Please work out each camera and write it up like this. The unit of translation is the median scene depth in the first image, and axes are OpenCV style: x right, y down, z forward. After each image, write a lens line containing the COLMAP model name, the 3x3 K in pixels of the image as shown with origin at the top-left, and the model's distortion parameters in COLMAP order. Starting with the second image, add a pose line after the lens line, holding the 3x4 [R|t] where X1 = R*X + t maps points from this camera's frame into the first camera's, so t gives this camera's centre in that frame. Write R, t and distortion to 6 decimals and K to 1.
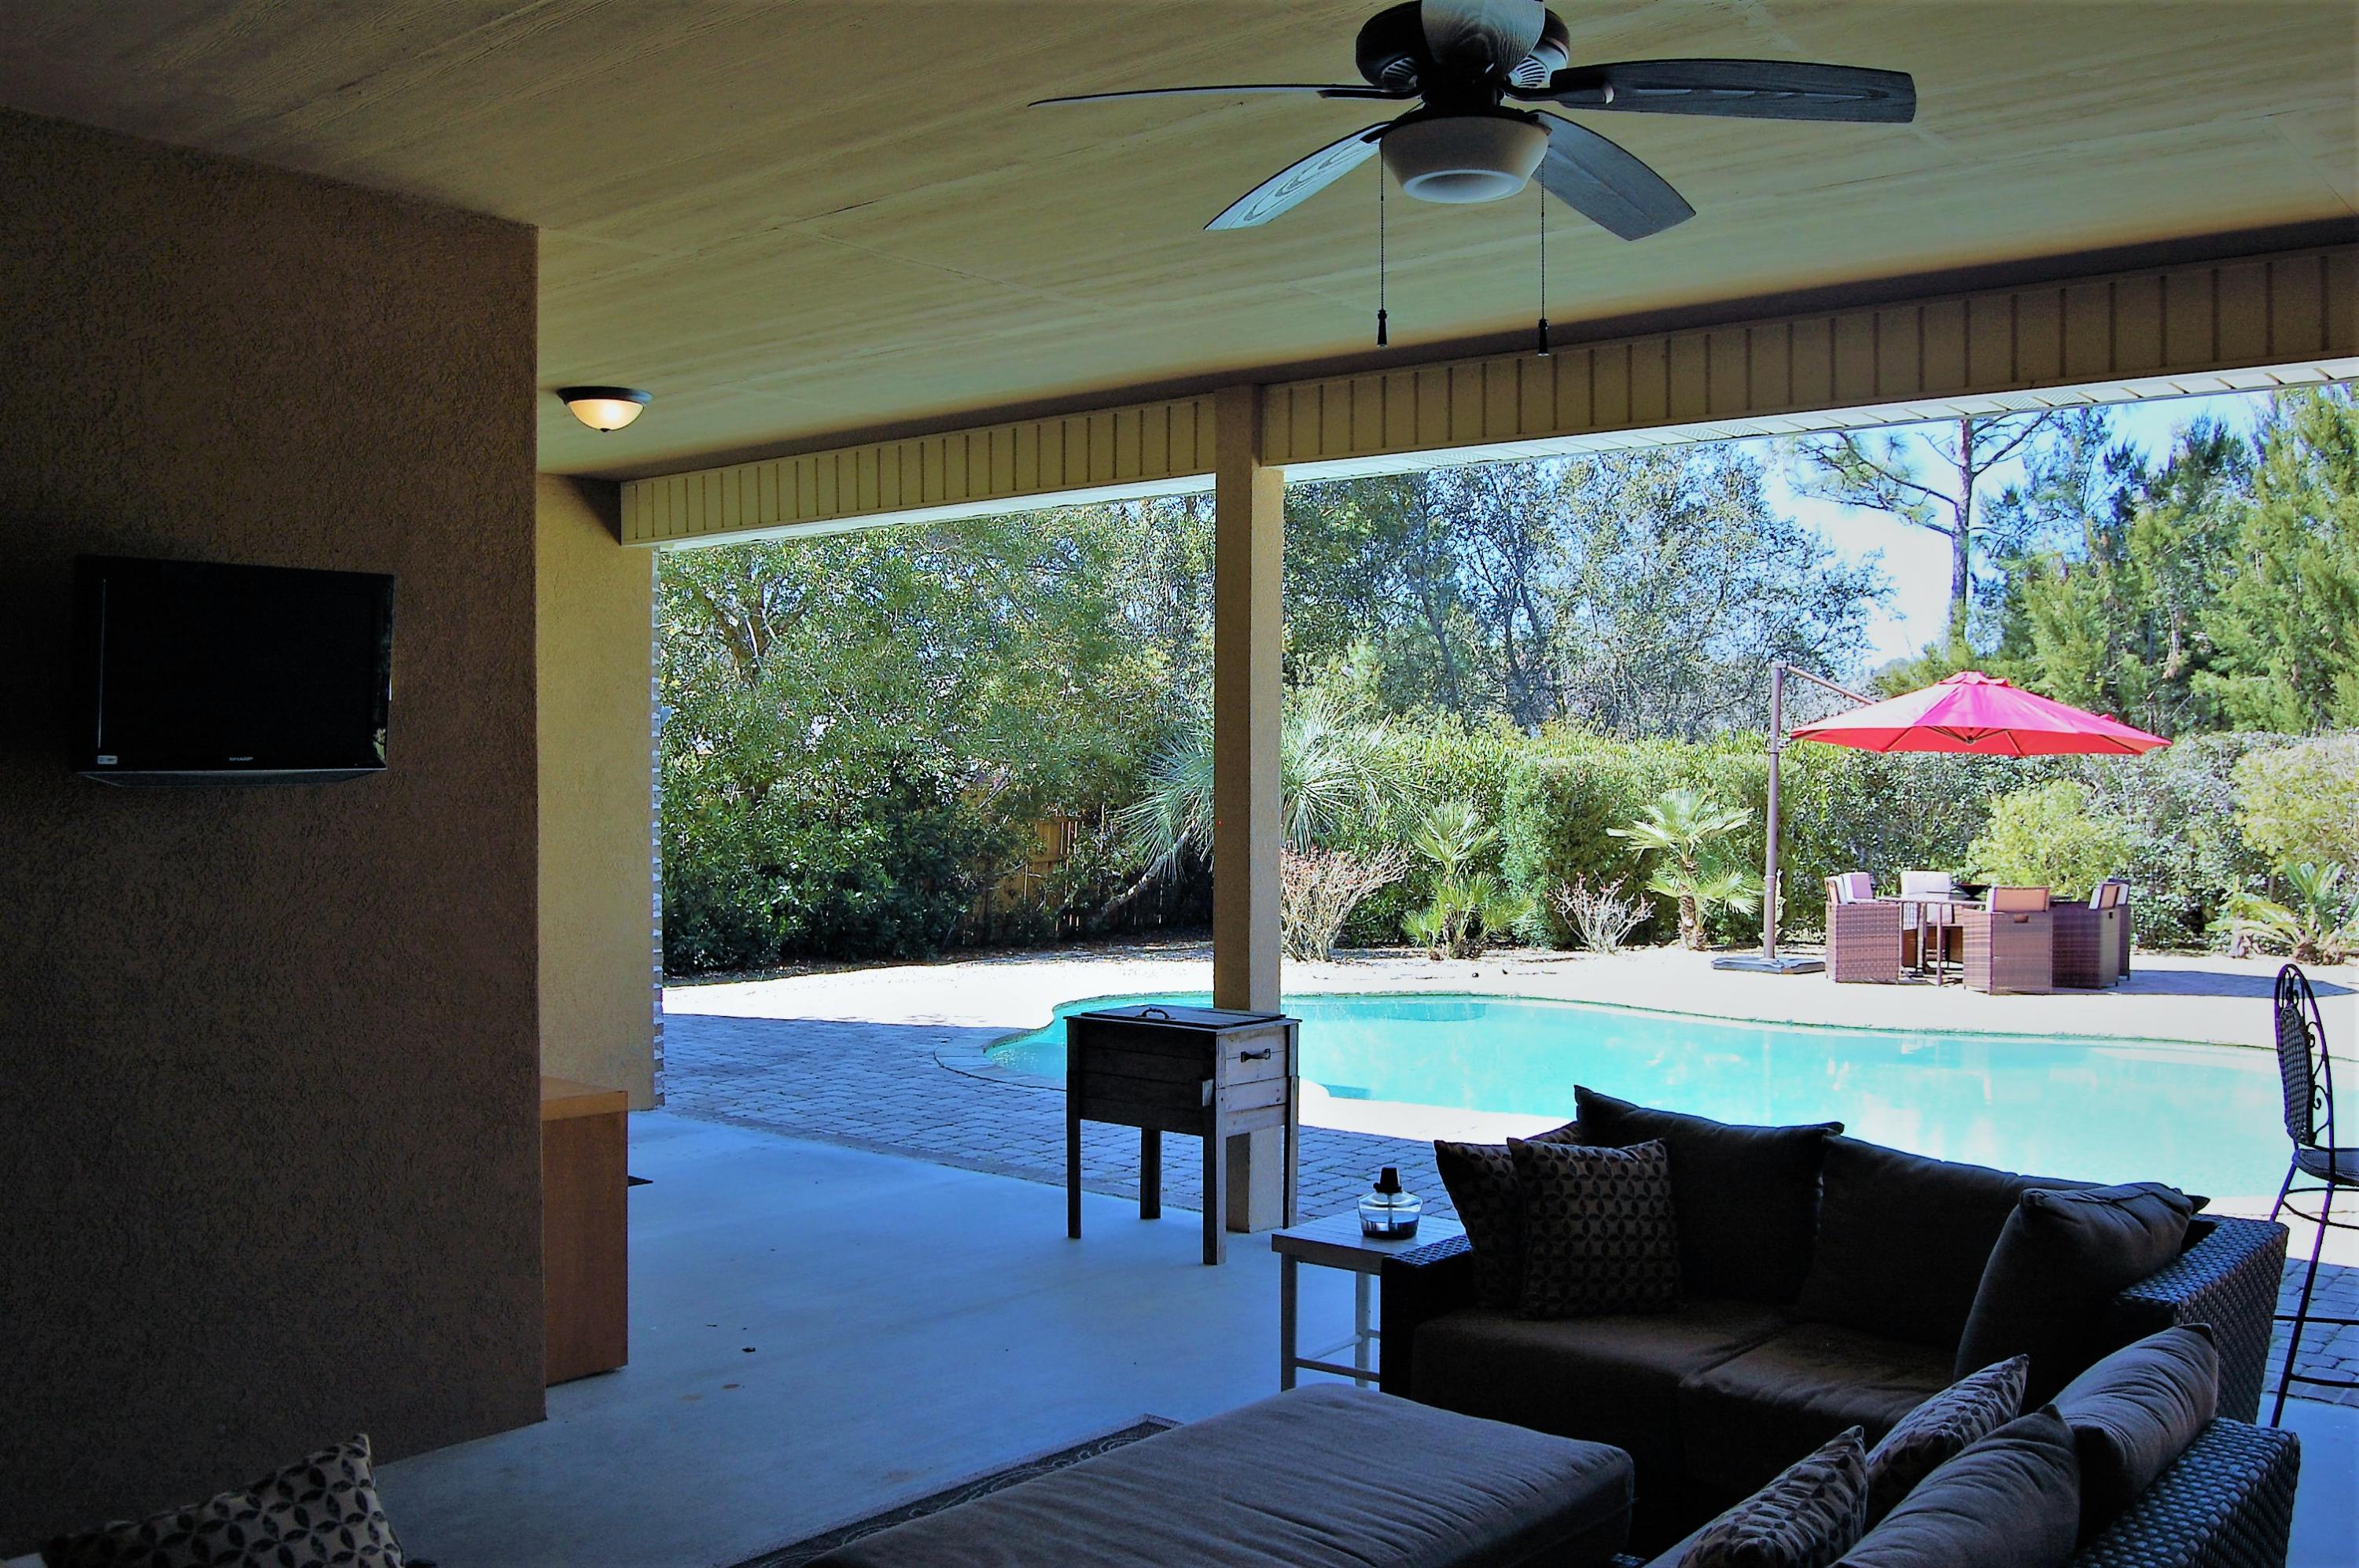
lens RADIAL K [[2093.9, 0, 1179.5], [0, 2093.9, 784.0], [0, 0, 1]] dist [-0.074676, -0.004247]
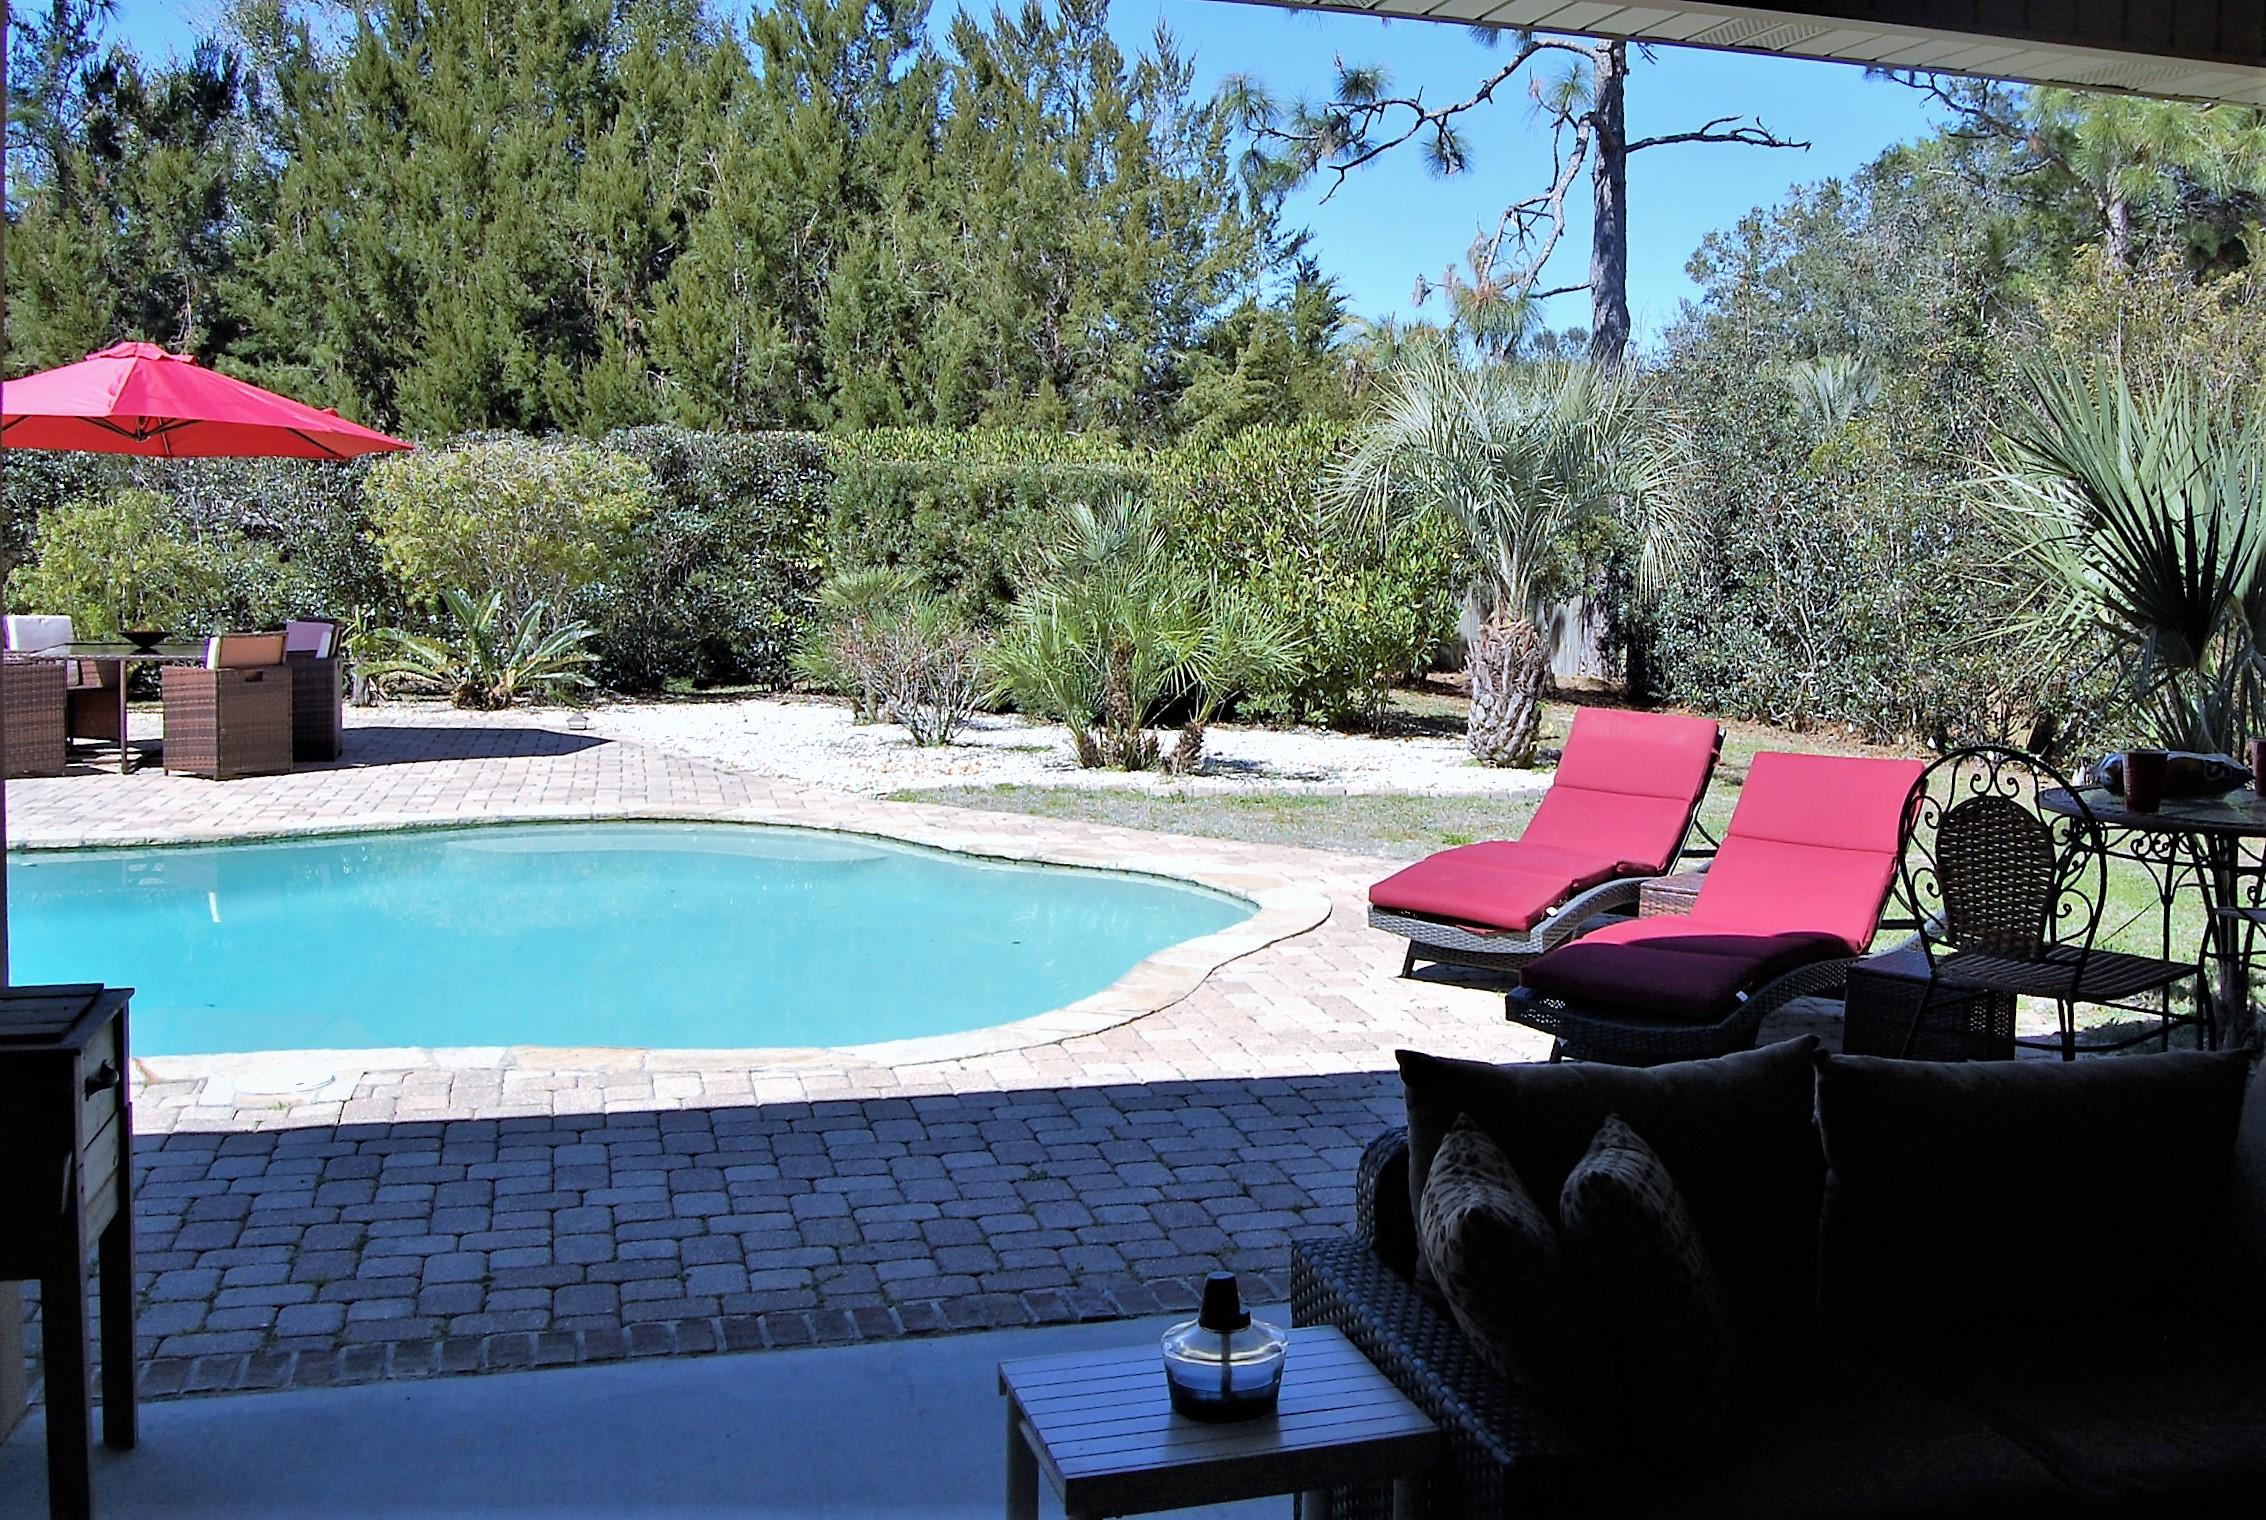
lens RADIAL K [[2399.7, 0, 1322.3], [0, 2399.7, 595.5], [0, 0, 1]] dist [-0.073655, 0.041191]
pose [[0.524786, -0.026406, 0.850825, -0.086931], [-0.011440, 0.999210, 0.038067, -0.000725], [-0.851158, -0.029711, 0.524069, 0.160754]]
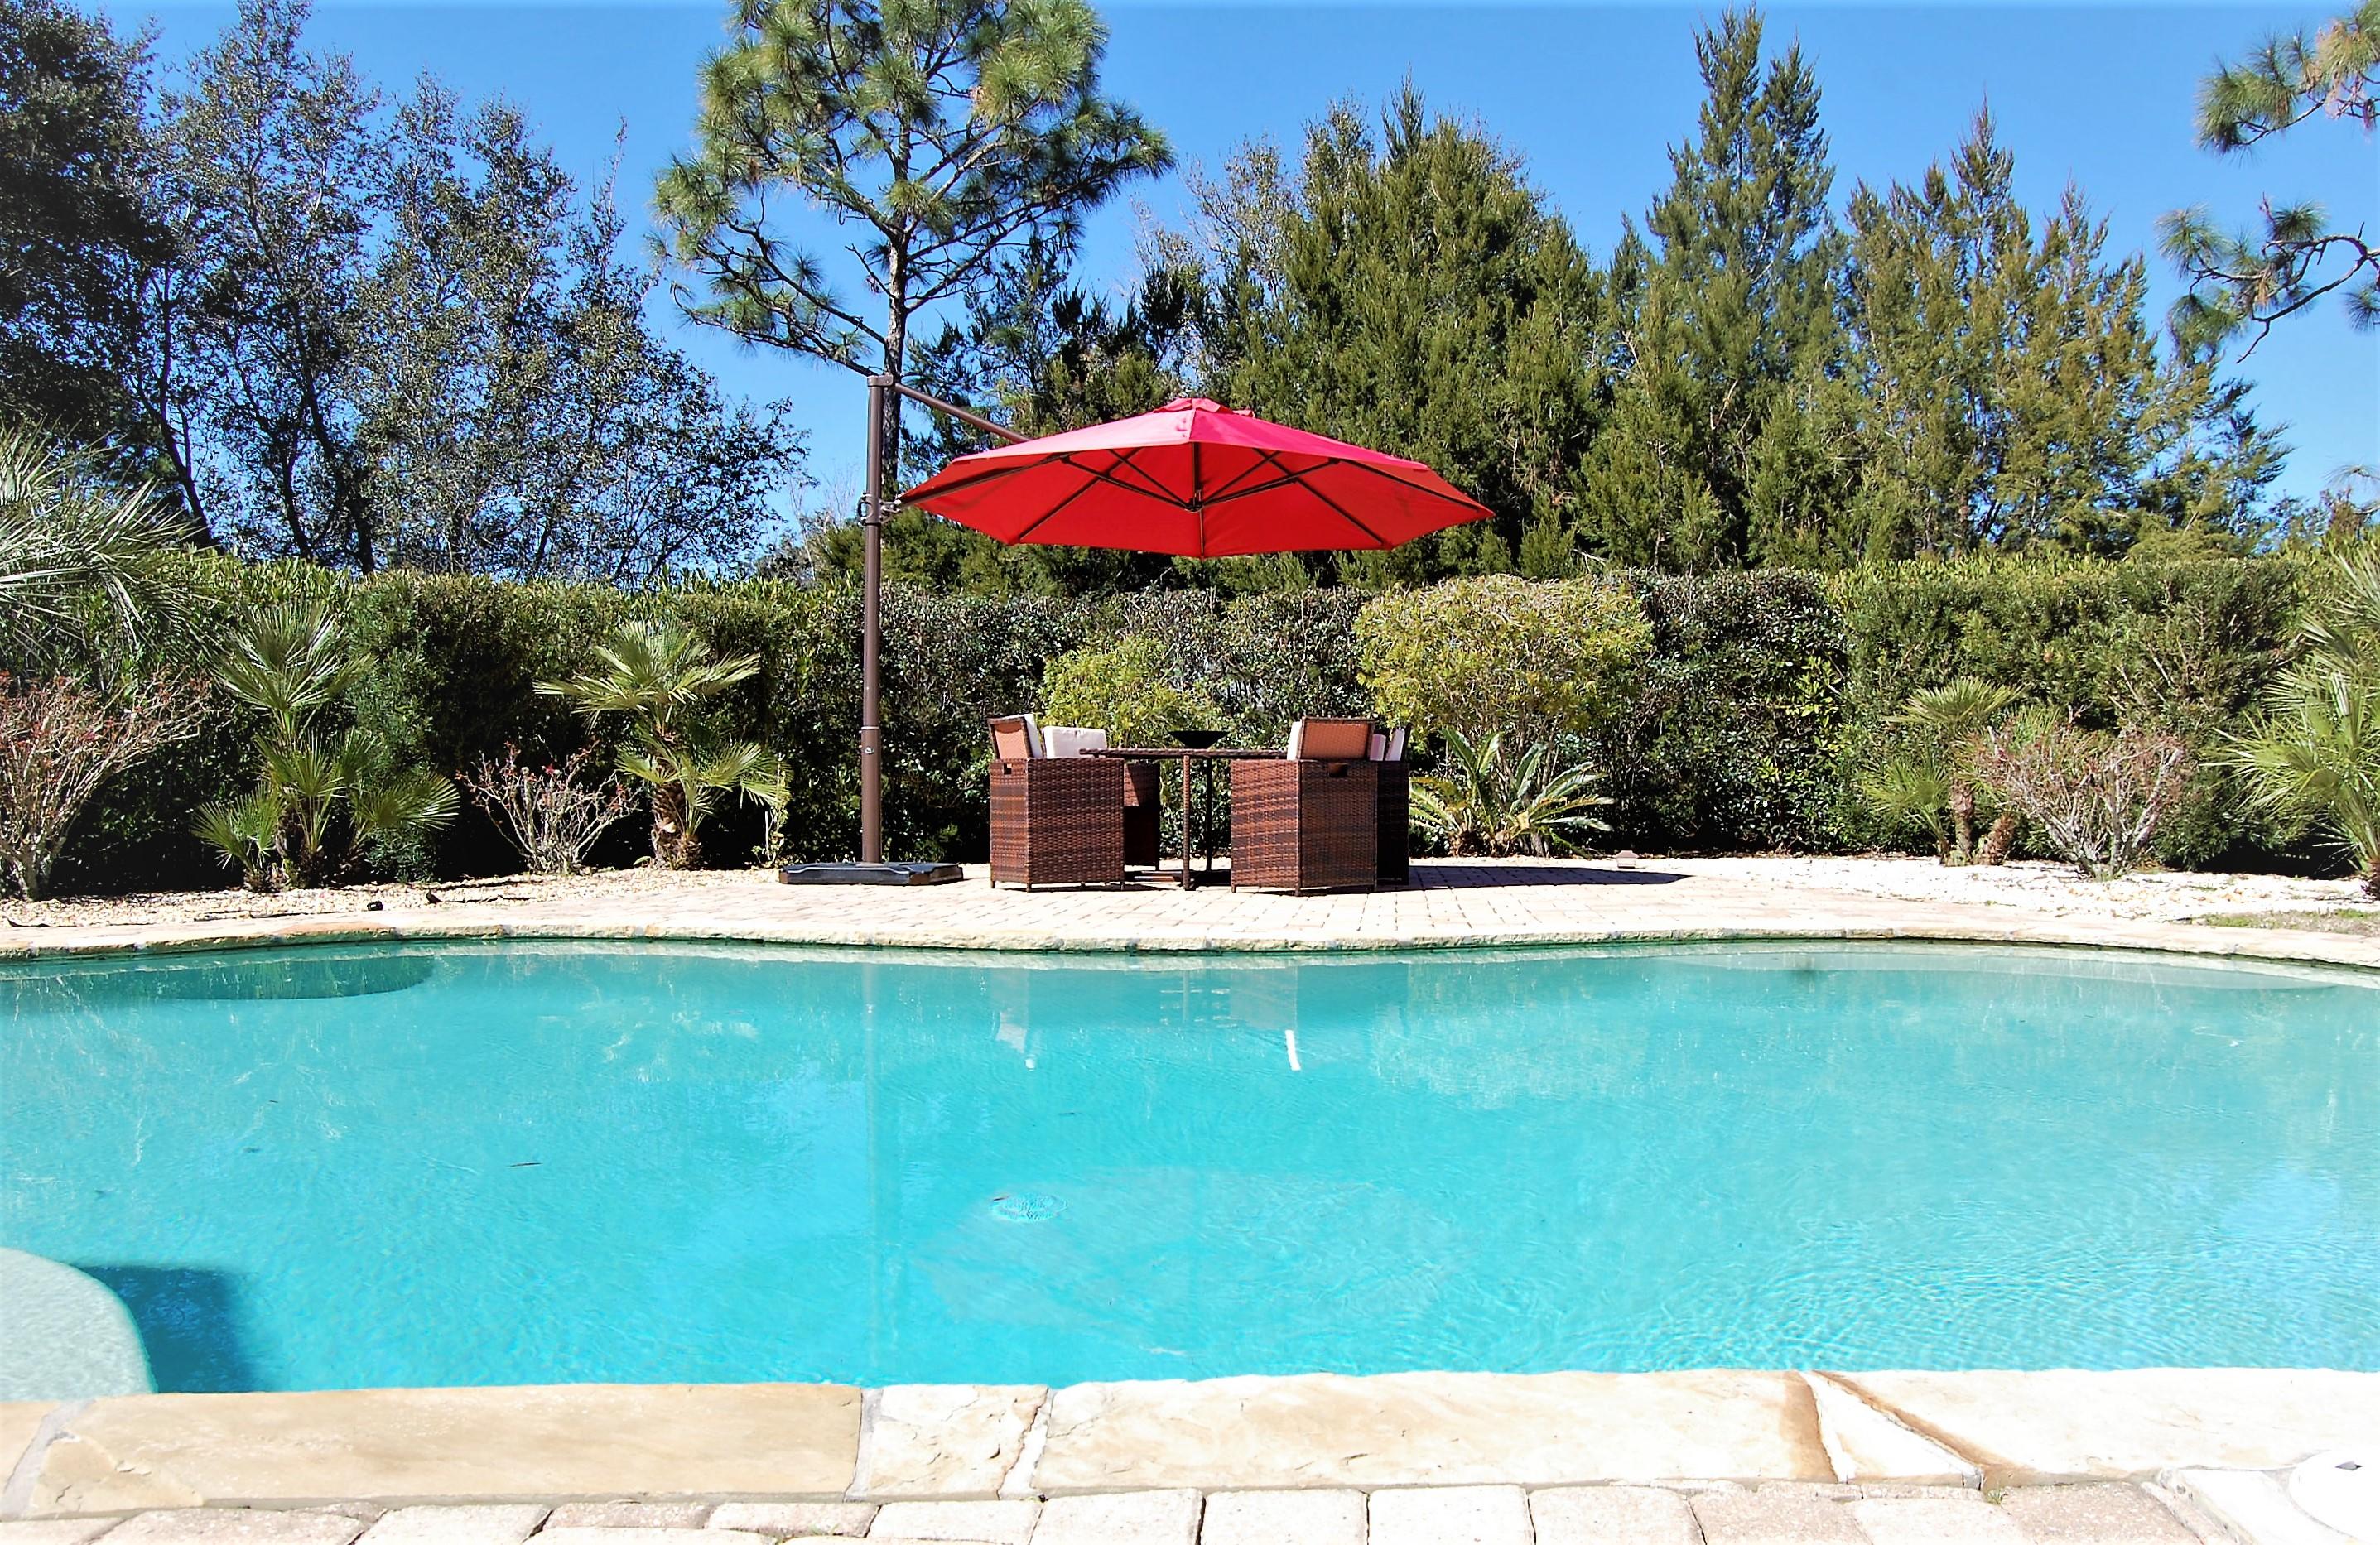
lens RADIAL K [[1920.5, 0, 1190.0], [0, 1920.5, 772.5], [0, 0, 1]] dist [-0.061222, -0.006622]
pose [[0.802956, -0.003914, 0.596025, 0.021794], [0.005019, 0.999987, -0.000194, 0.047947], [-0.596017, 0.003147, 0.802966, 0.412022]]
